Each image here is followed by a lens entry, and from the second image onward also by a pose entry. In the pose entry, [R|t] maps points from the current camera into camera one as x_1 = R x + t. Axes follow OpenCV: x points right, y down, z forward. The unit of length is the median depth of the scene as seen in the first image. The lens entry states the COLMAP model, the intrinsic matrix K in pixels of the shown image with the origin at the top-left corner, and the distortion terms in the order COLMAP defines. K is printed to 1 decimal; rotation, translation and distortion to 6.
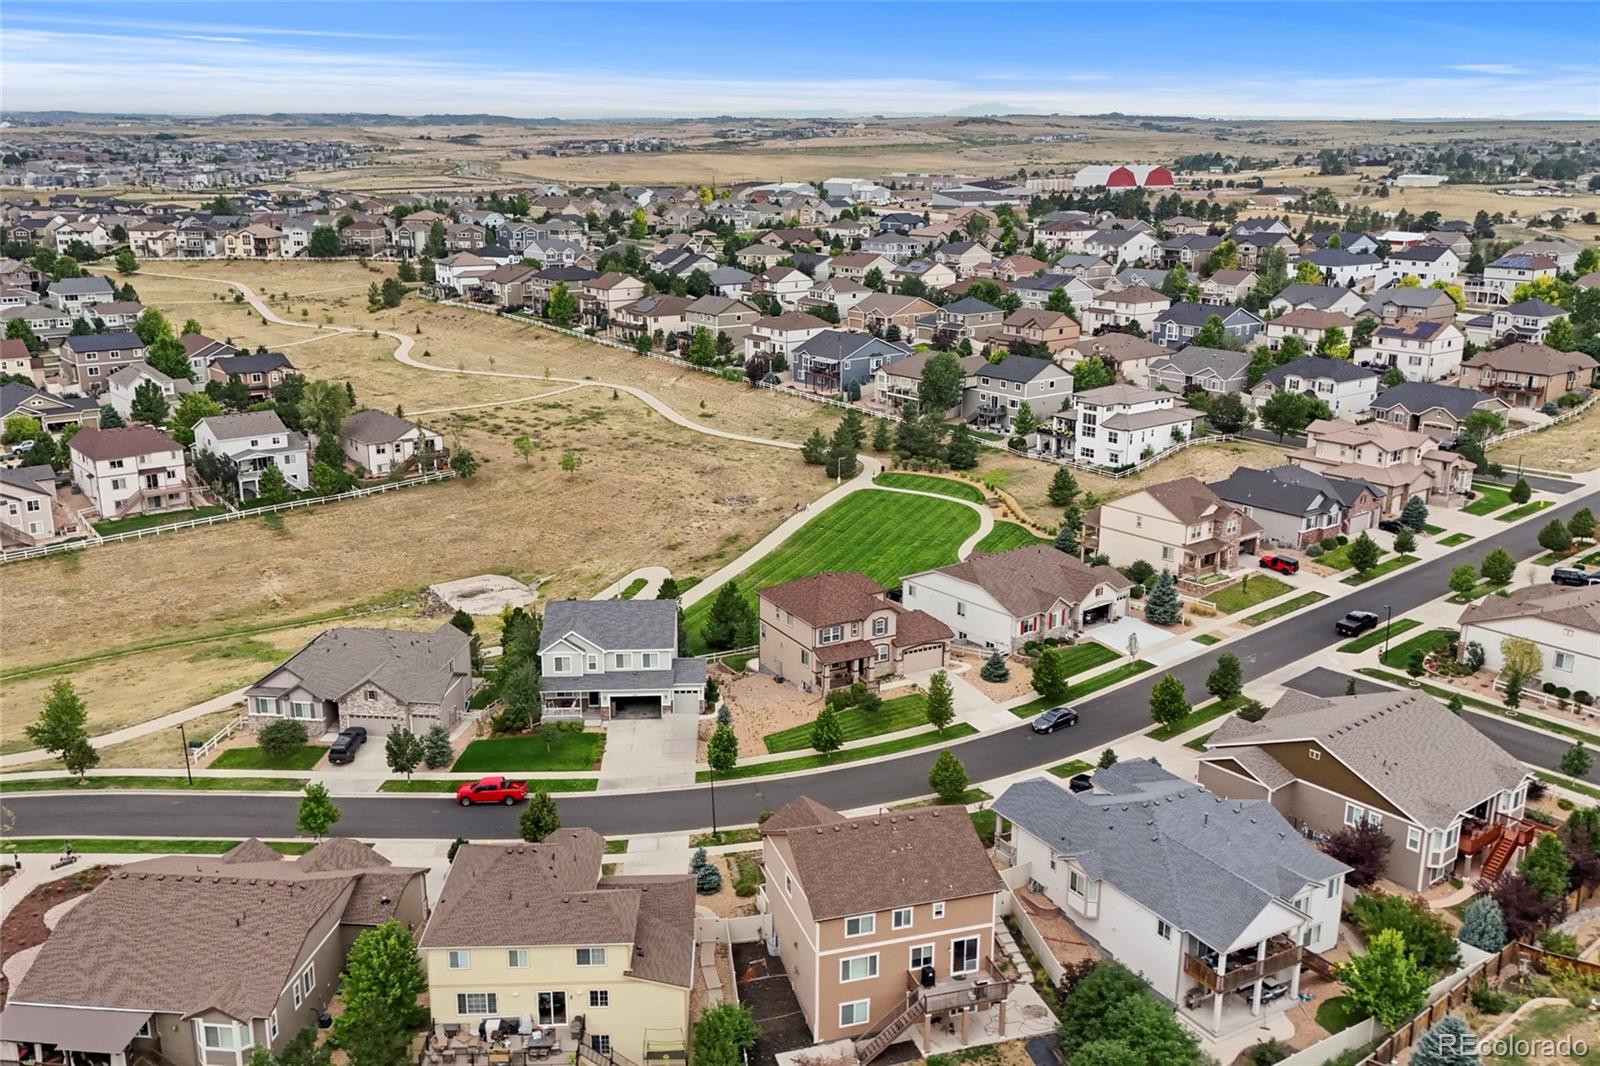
lens RADIAL K [[1429.3, 0, 800.0], [0, 1429.3, 533.0], [0, 0, 1]] dist [0.098231, -0.149041]
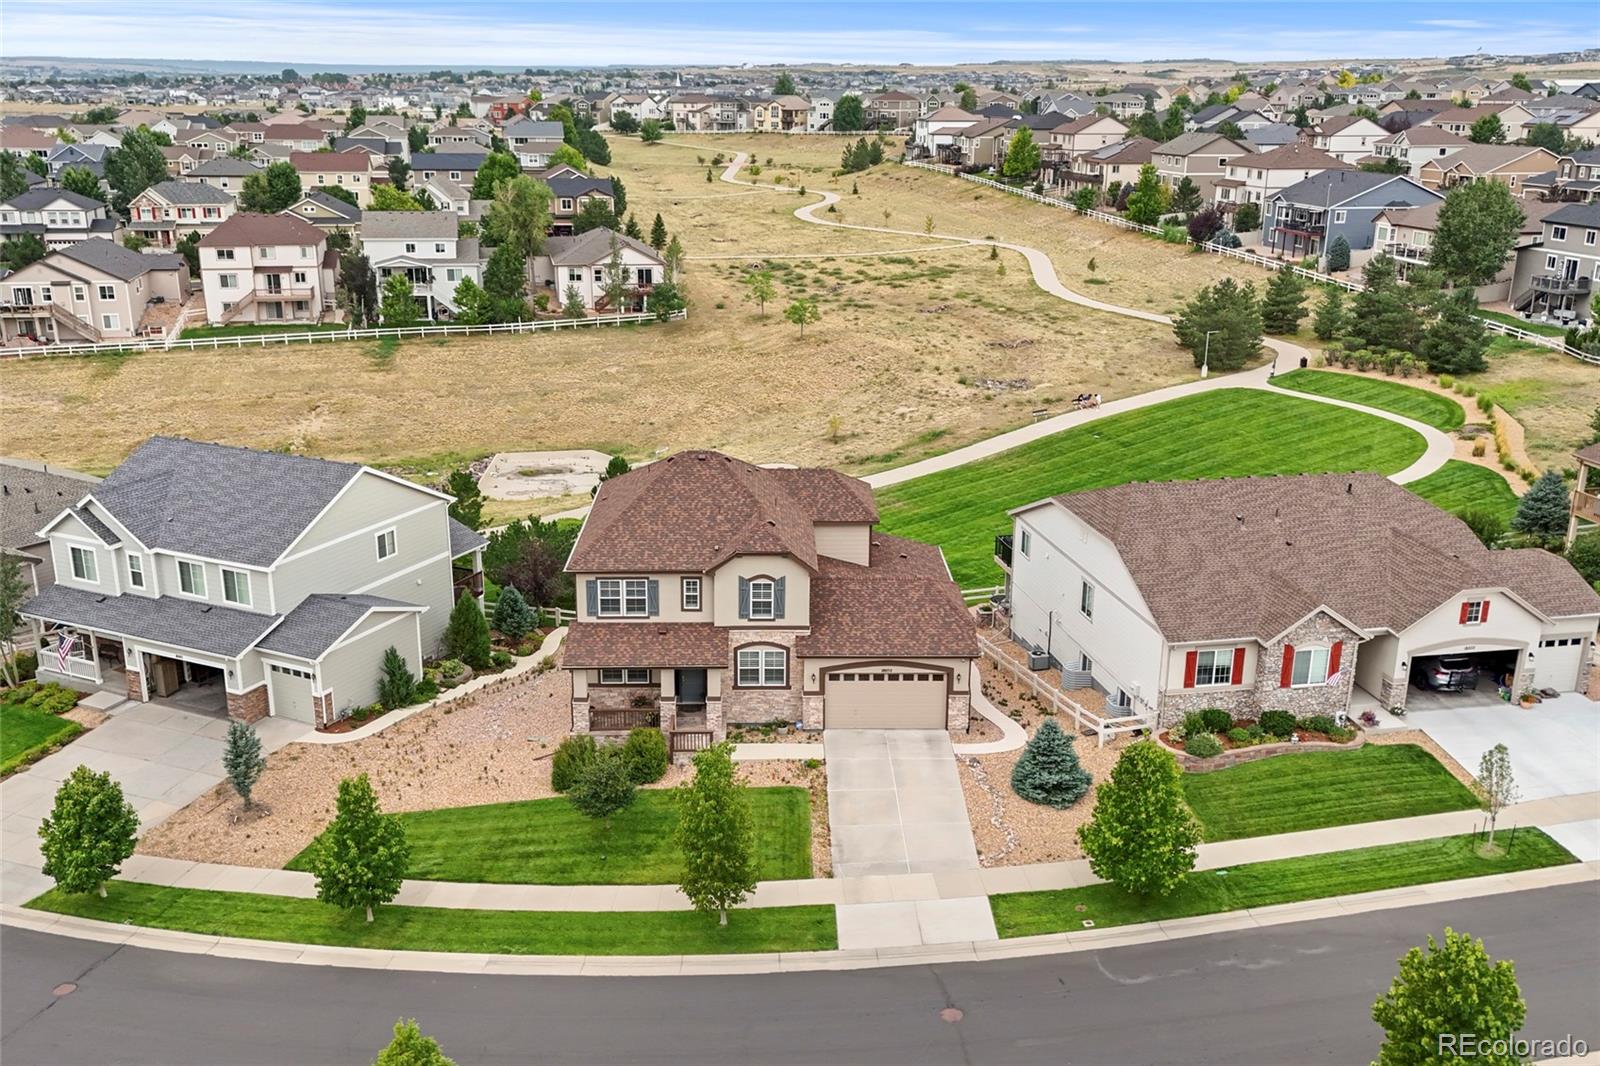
lens RADIAL K [[1429.3, 0, 800.0], [0, 1429.3, 533.0], [0, 0, 1]] dist [0.098231, -0.149041]
pose [[0.887503, 0.139477, -0.439187, 0.144665], [-0.127205, 0.990213, 0.057419, 0.014828], [0.442897, 0.004907, 0.896559, 0.403244]]
